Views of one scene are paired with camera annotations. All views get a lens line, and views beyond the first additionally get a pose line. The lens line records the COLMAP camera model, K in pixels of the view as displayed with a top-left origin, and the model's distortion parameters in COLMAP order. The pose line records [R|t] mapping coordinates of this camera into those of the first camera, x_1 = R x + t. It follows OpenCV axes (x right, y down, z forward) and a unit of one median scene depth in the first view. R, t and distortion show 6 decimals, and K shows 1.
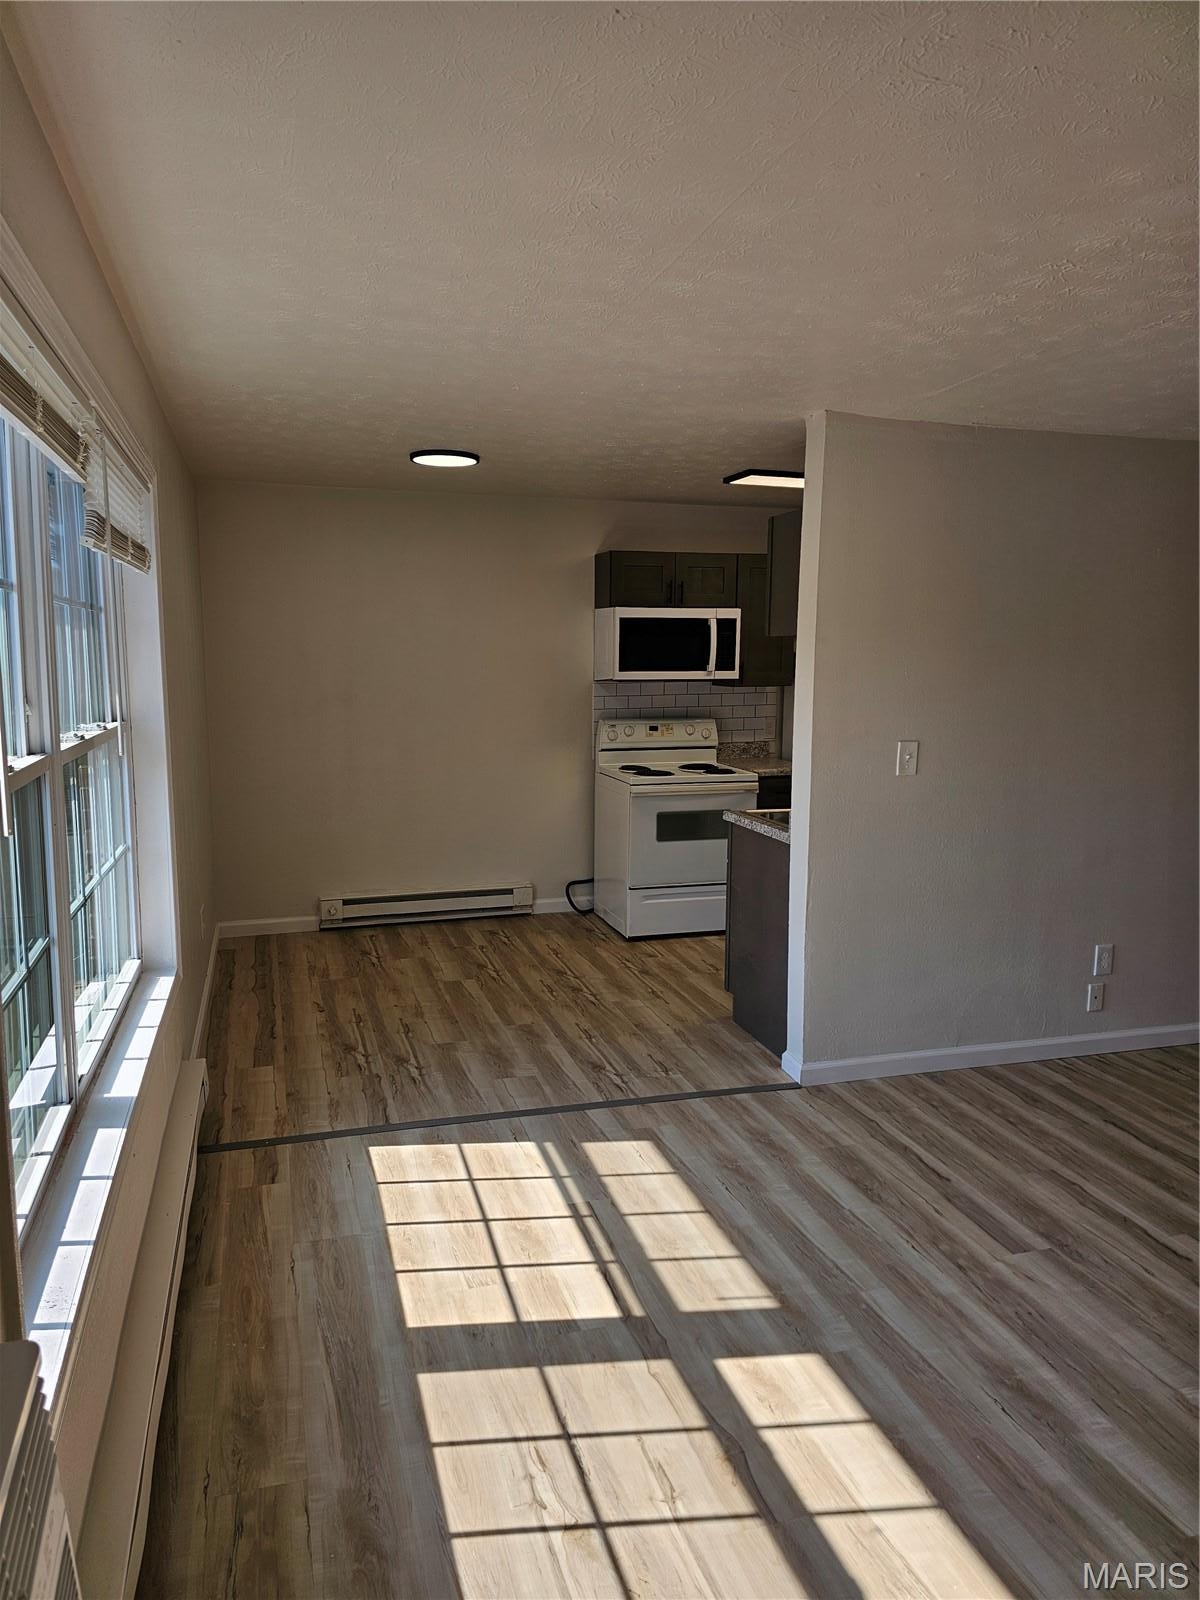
lens RADIAL K [[1075.1, 0, 609.0], [0, 1075.1, 798.5], [0, 0, 1]] dist [0.061285, -0.055788]
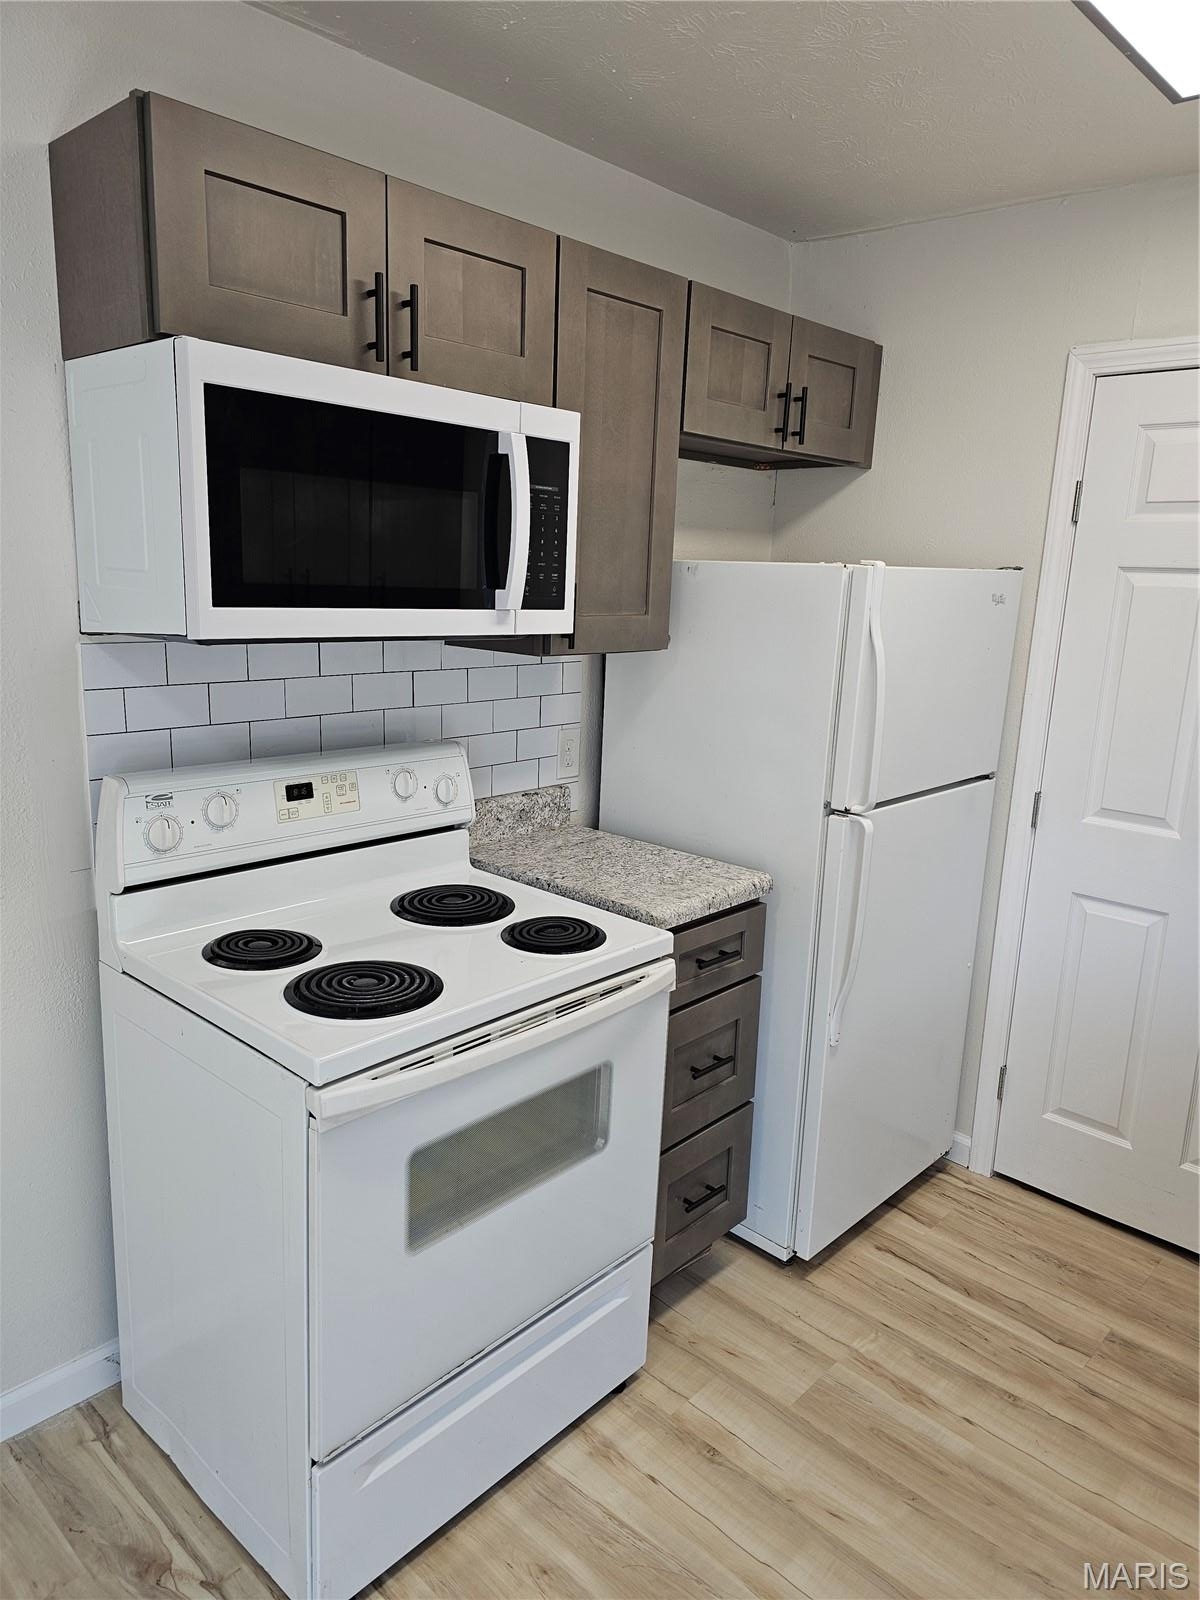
lens RADIAL K [[1075.1, 0, 604.5], [0, 1075.1, 802.6], [0, 0, 1]] dist [0.061285, -0.055788]
pose [[0.868759, -0.070872, 0.490138, -0.035905], [0.025561, 0.994805, 0.098539, -0.093126], [-0.494576, -0.073078, 0.866057, 0.714616]]
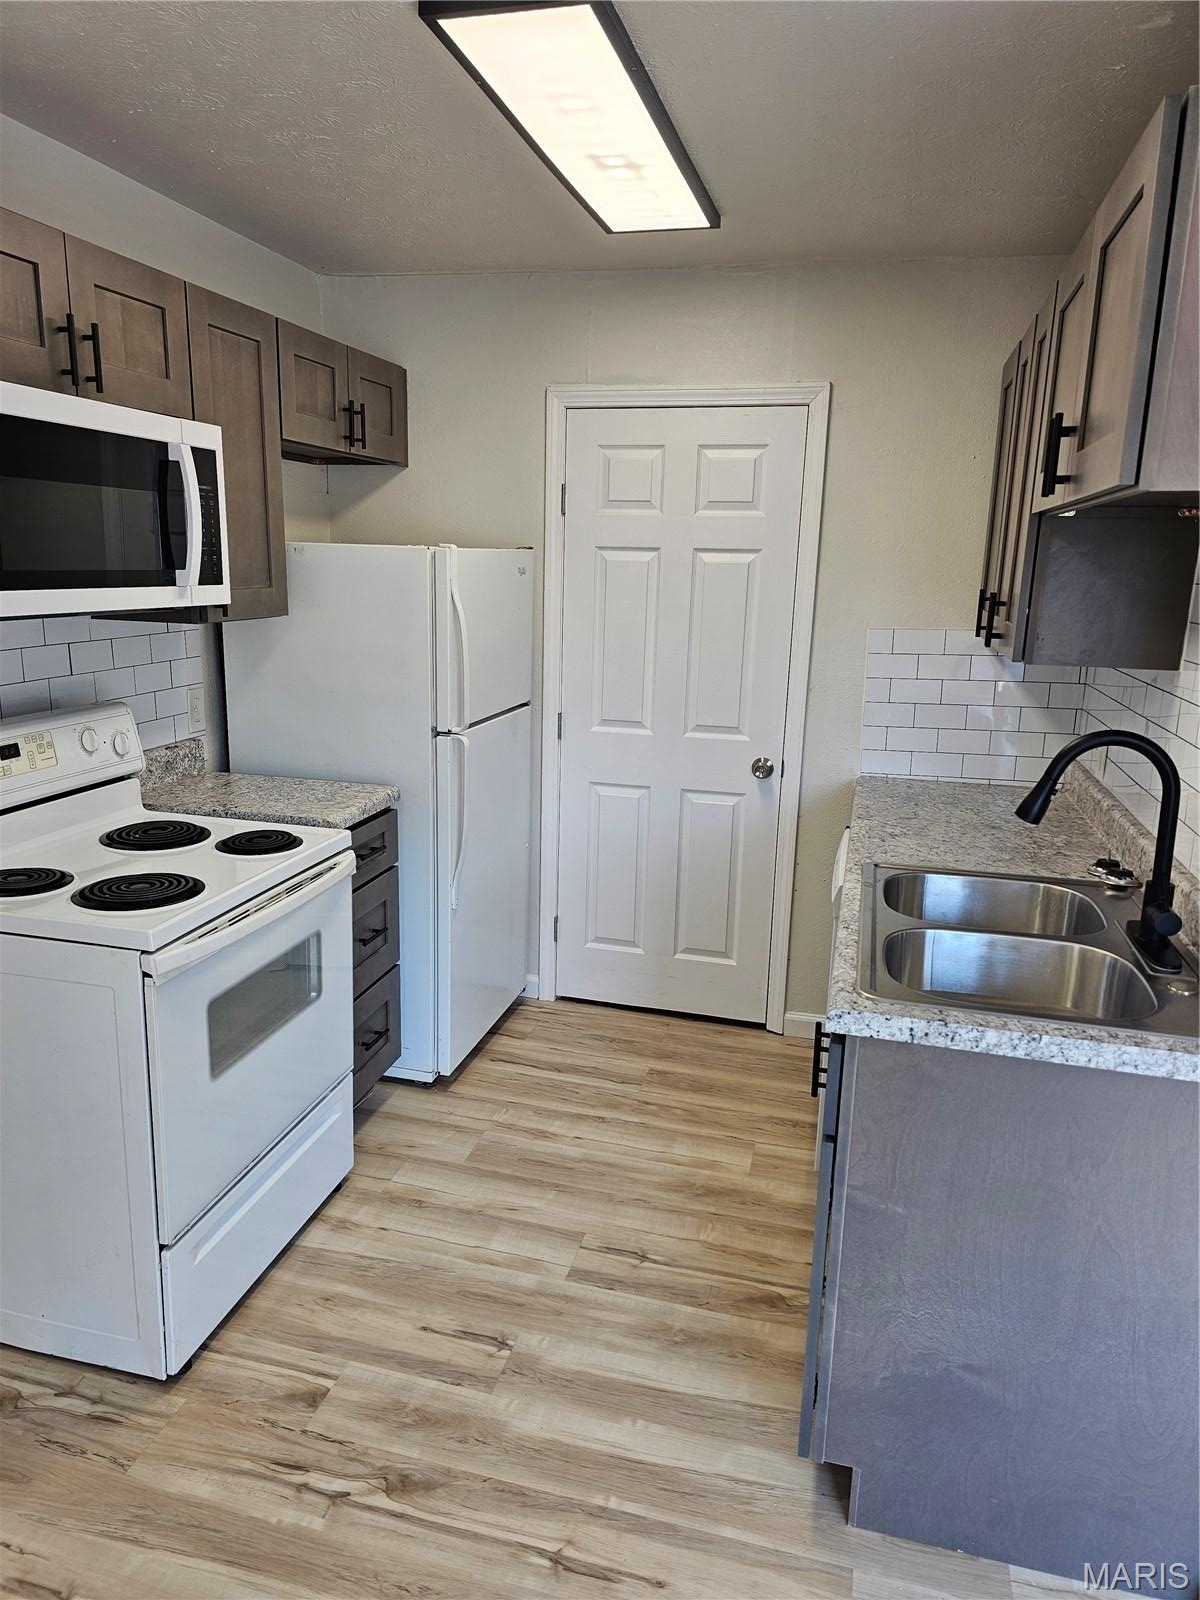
lens RADIAL K [[1075.1, 0, 607.5], [0, 1075.1, 813.9], [0, 0, 1]] dist [0.061285, -0.055788]
pose [[0.522606, -0.183344, 0.832627, -0.162491], [0.084889, 0.982941, 0.163161, -0.089397], [-0.848338, -0.014588, 0.529255, 0.668666]]
